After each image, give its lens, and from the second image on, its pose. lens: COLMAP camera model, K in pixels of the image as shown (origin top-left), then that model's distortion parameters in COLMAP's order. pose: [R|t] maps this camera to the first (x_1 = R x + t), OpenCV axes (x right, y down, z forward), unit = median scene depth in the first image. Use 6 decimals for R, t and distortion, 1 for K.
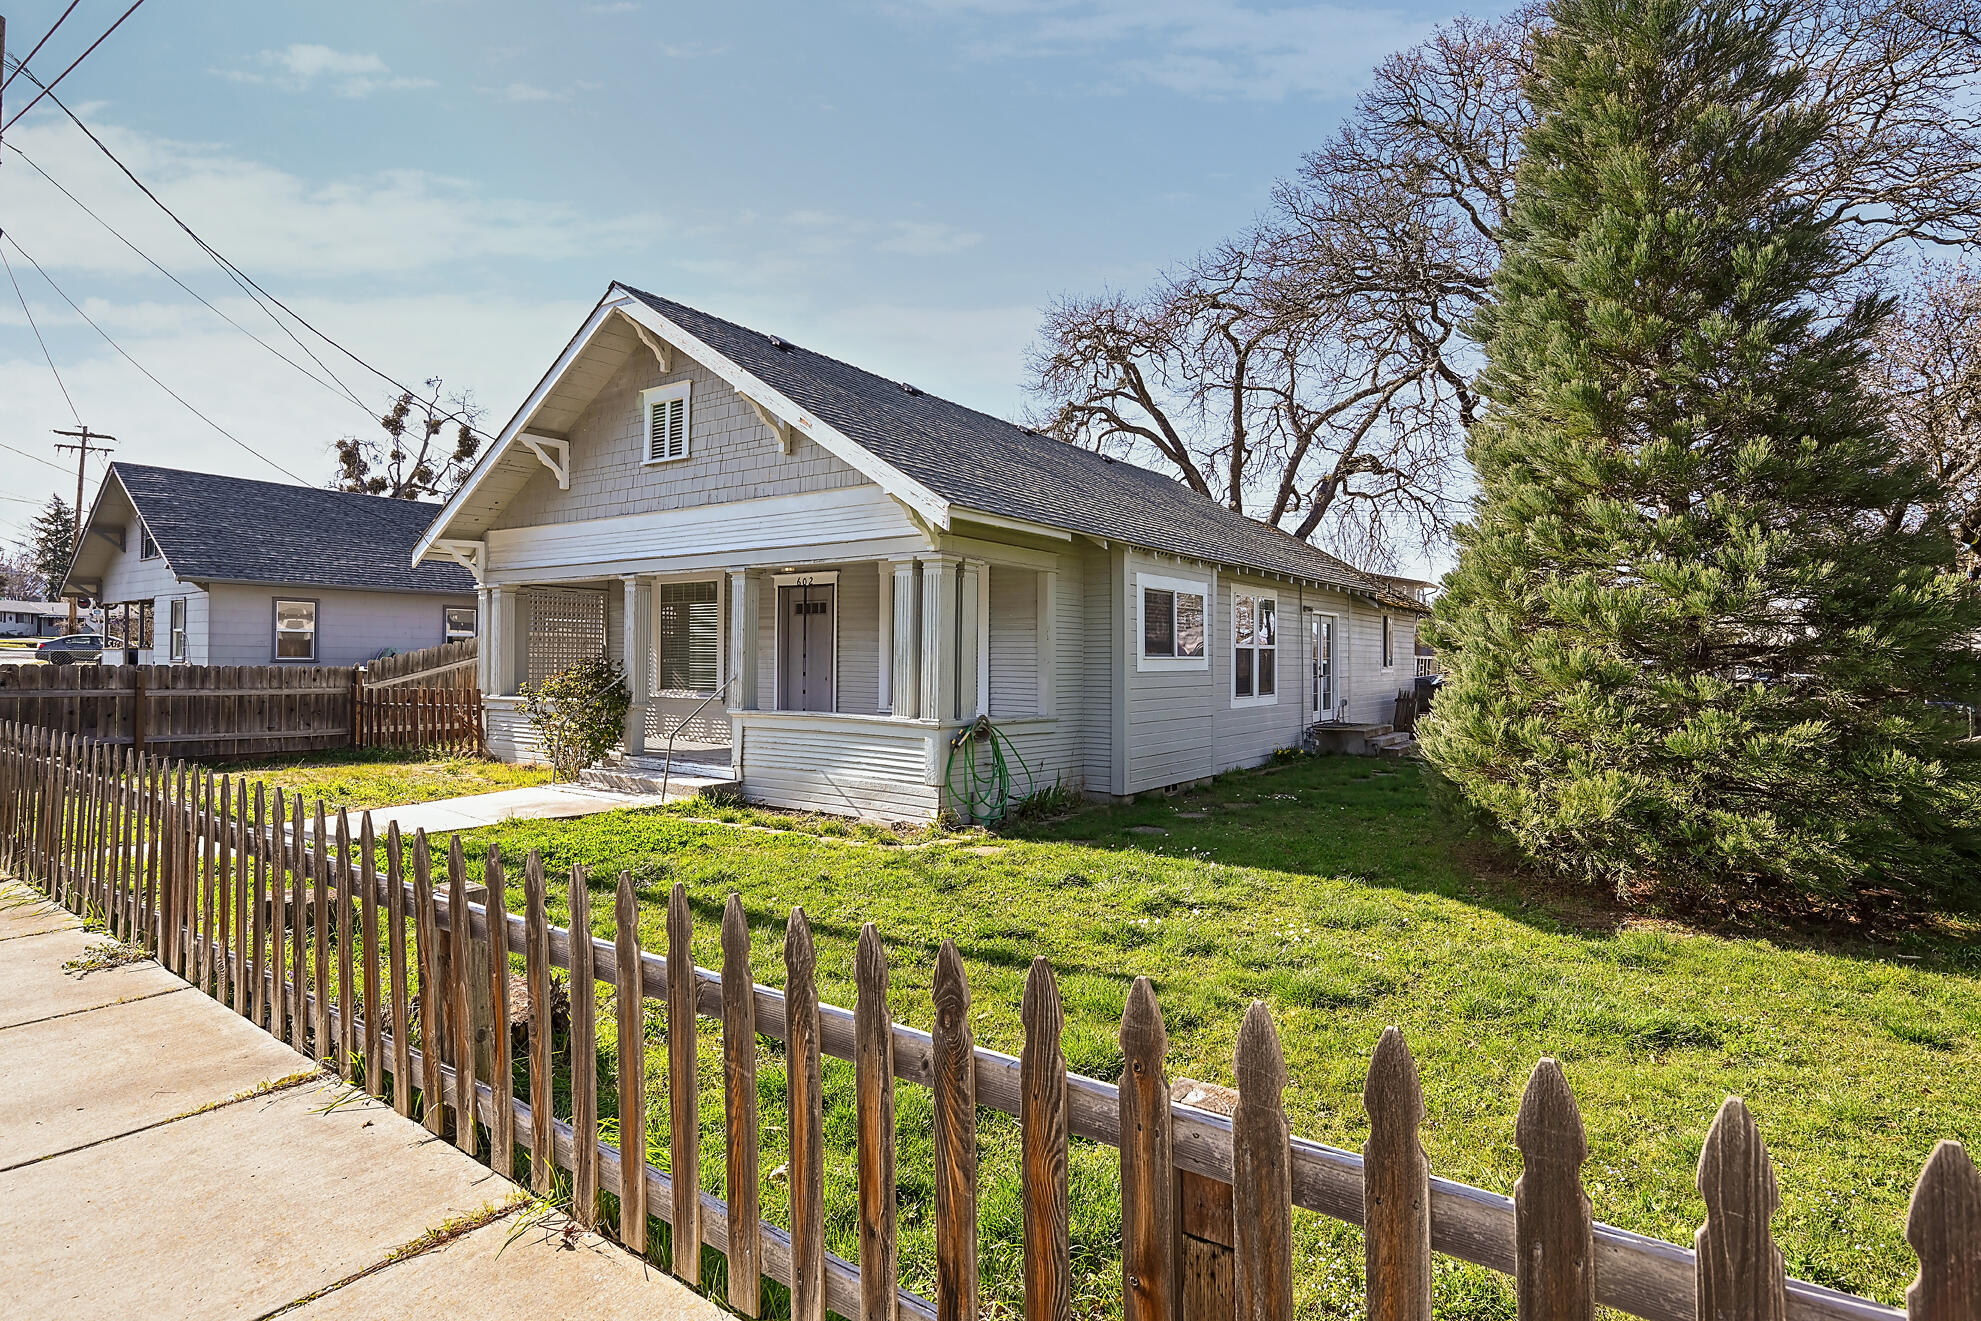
lens RADIAL K [[995.3, 0, 968.1], [0, 995.3, 662.7], [0, 0, 1]] dist [0.000404, 0.000330]
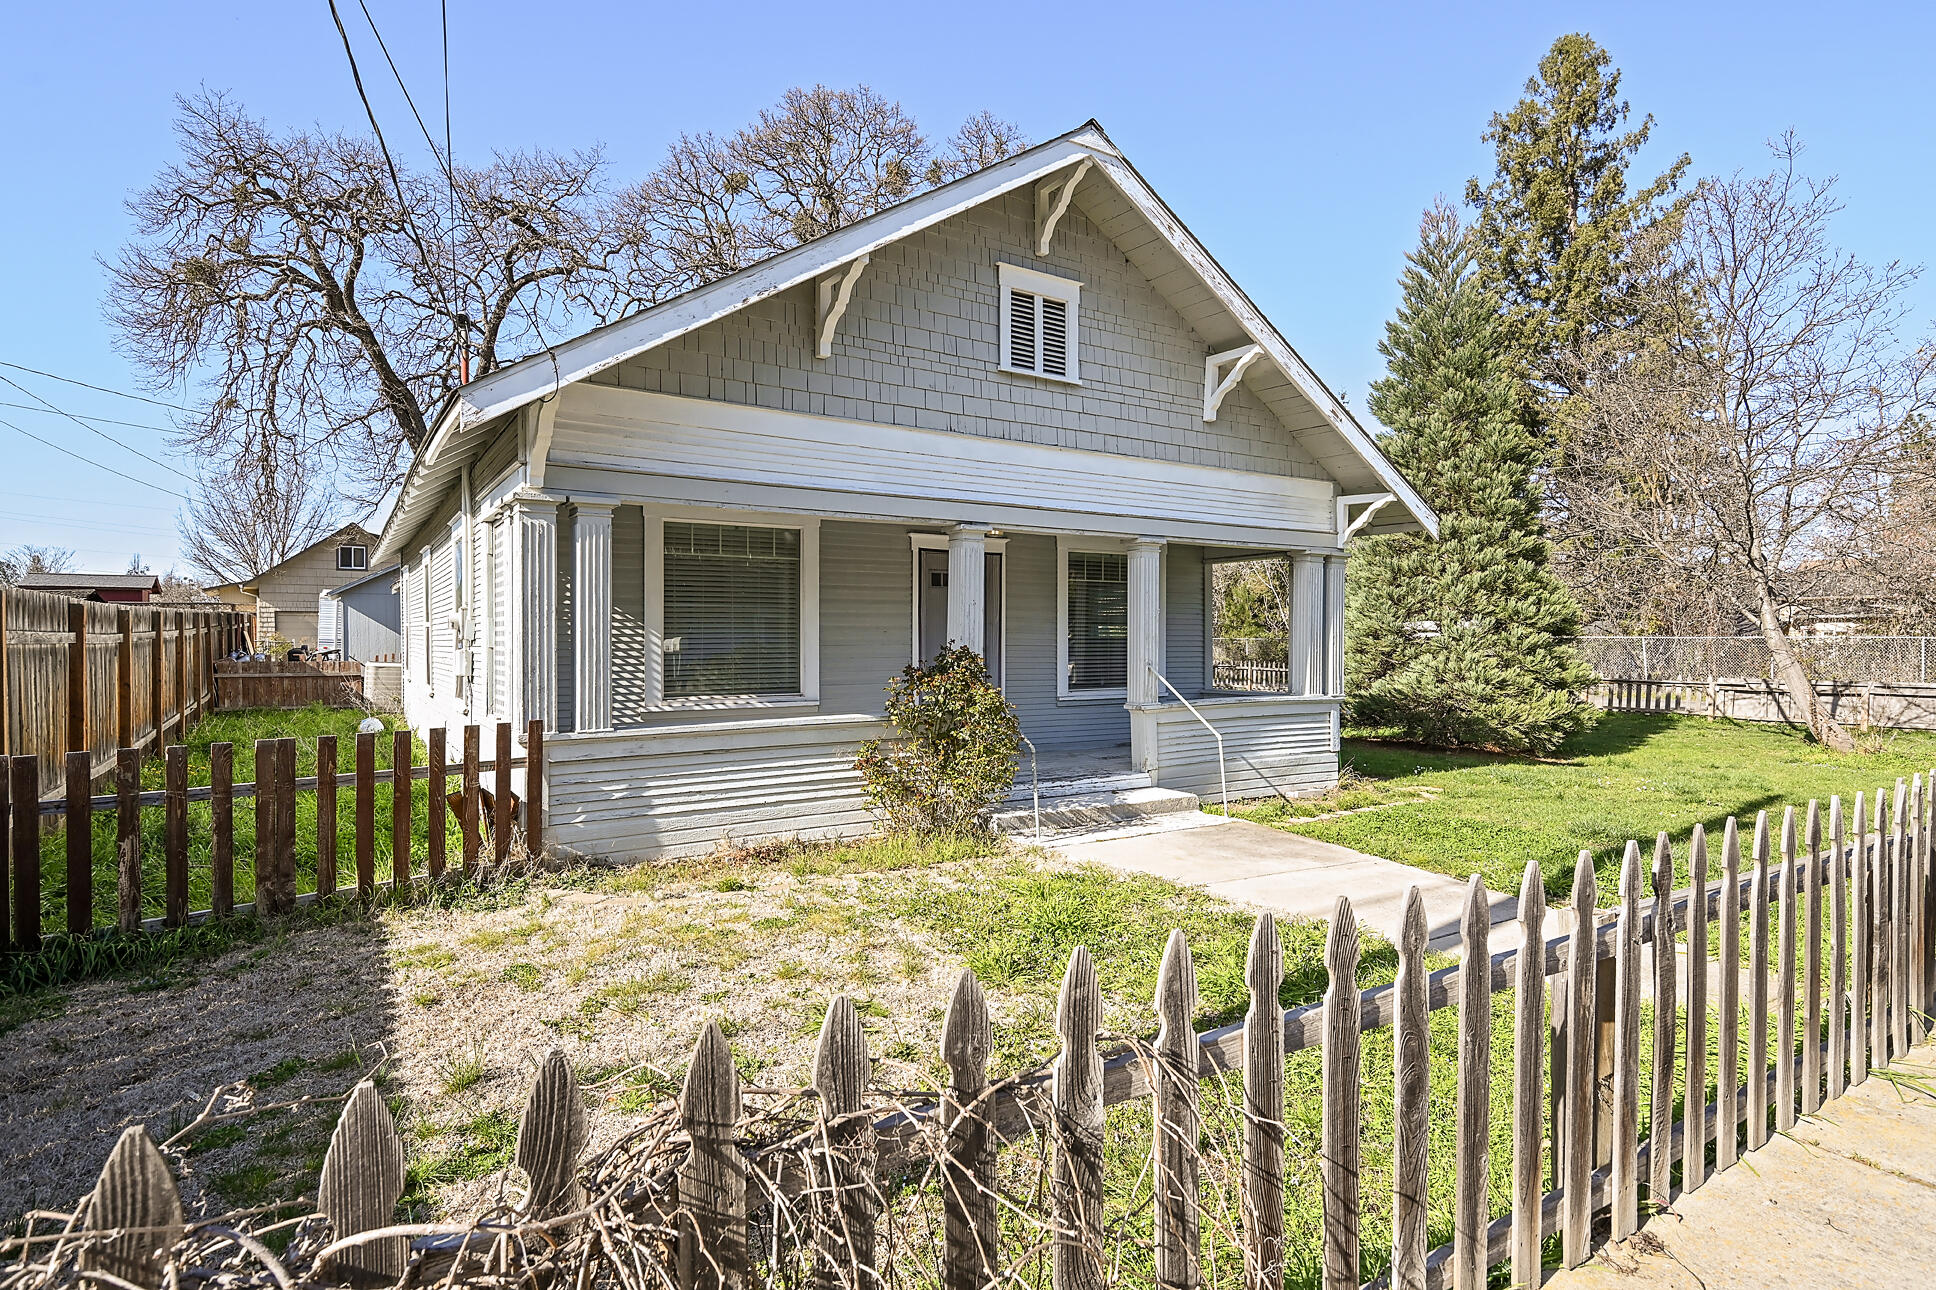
lens RADIAL K [[972.7, 0, 946.1], [0, 972.7, 647.1], [0, 0, 1]] dist [0.000404, 0.000330]
pose [[0.377570, -0.020119, 0.925763, -0.988715], [0.005767, 0.999796, 0.019376, -0.017522], [-0.925963, -0.001977, 0.377609, 0.784994]]
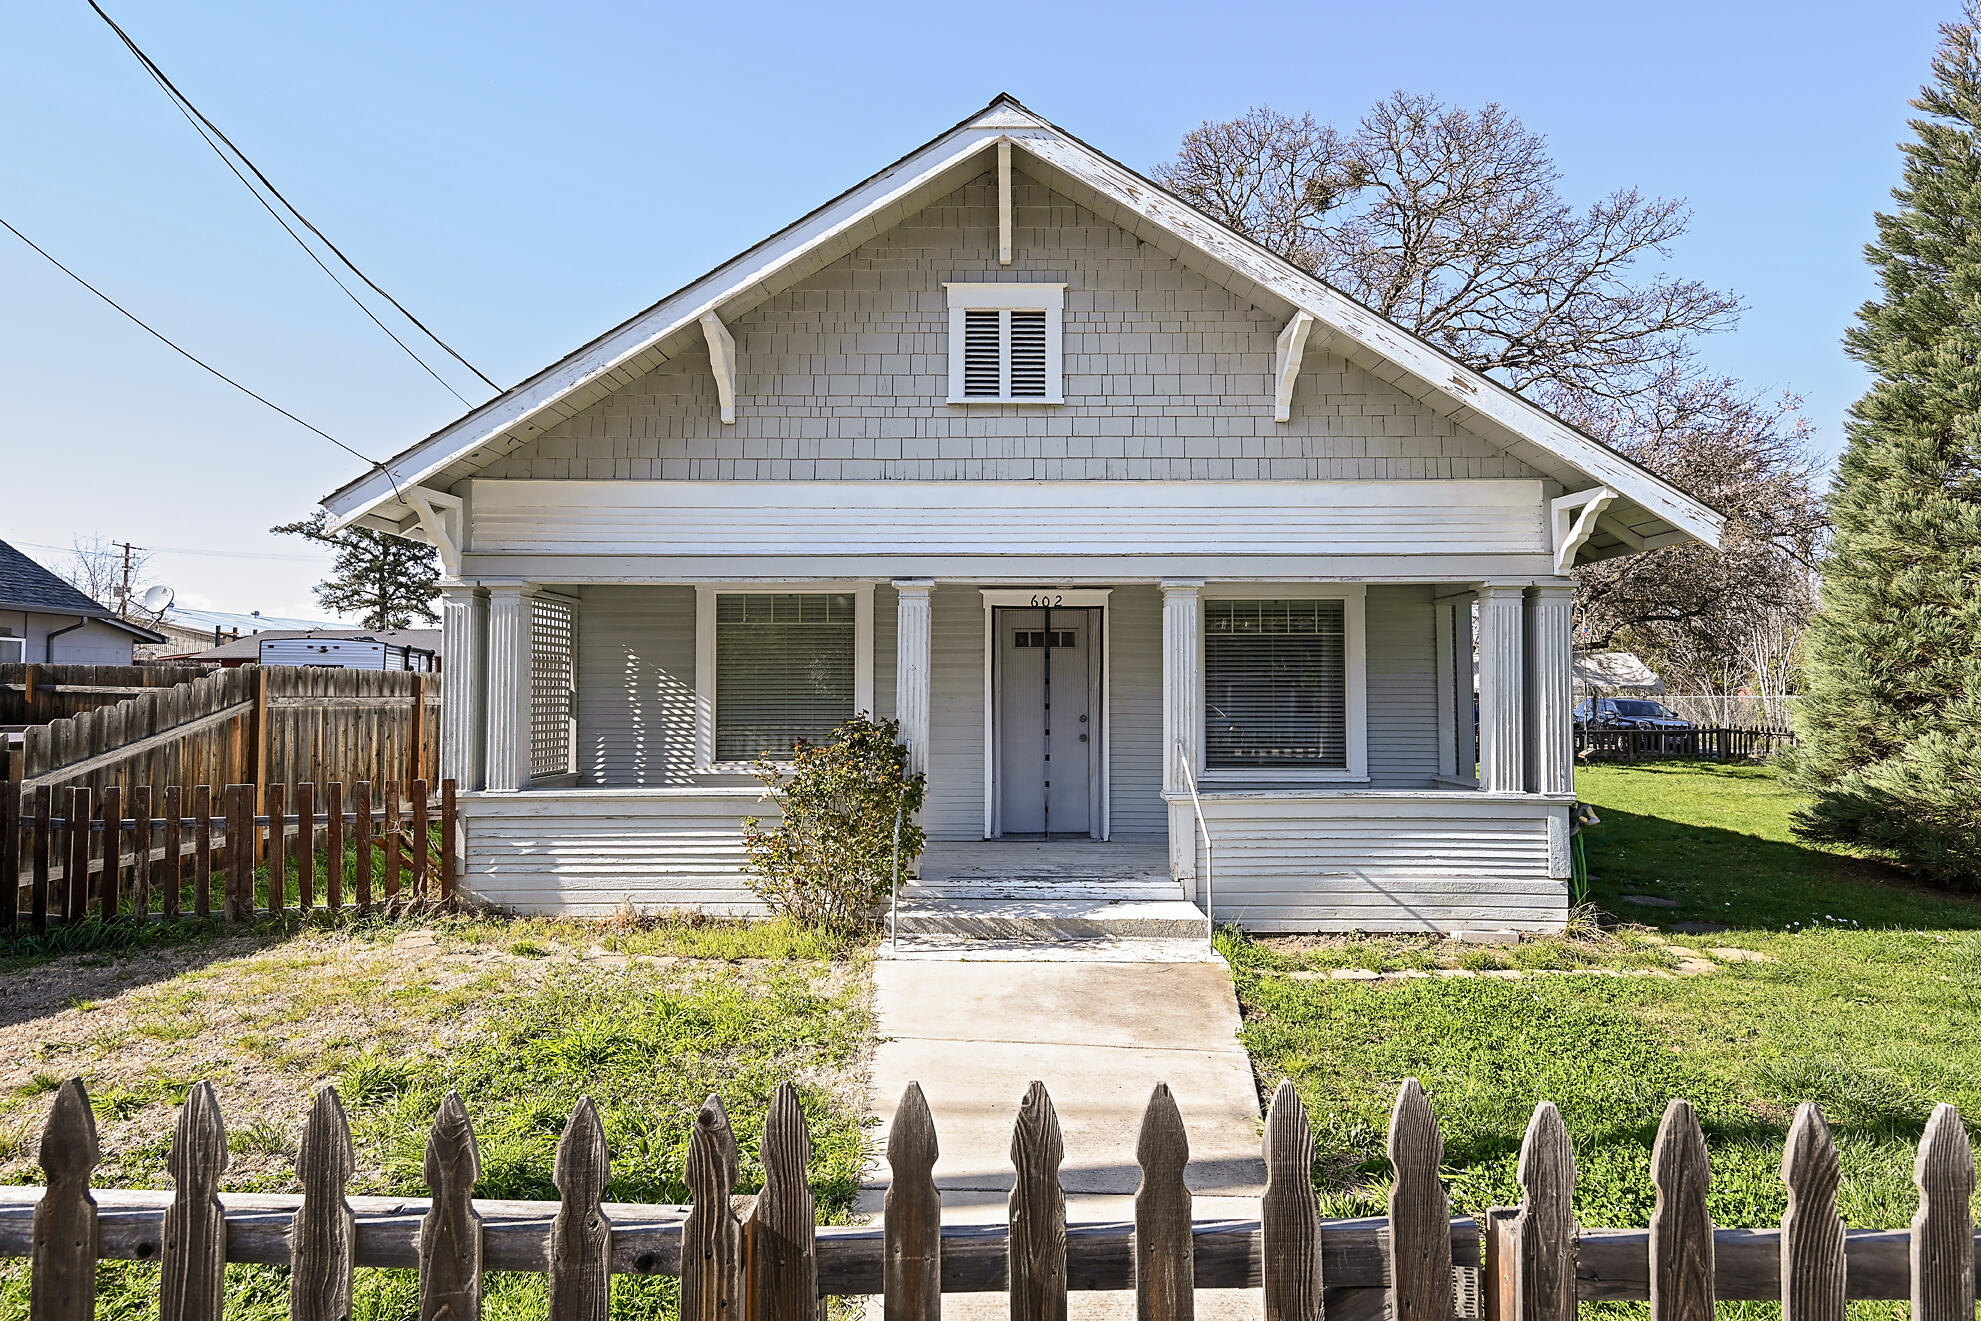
lens RADIAL K [[966.7, 0, 990.5], [0, 966.7, 660.5], [0, 0, 1]] dist [-0.000677, 0.000793]
pose [[0.816534, 0.009490, 0.577219, -0.656393], [0.008994, 0.999534, -0.029156, -0.021759], [-0.577227, 0.028998, 0.816069, 0.505929]]
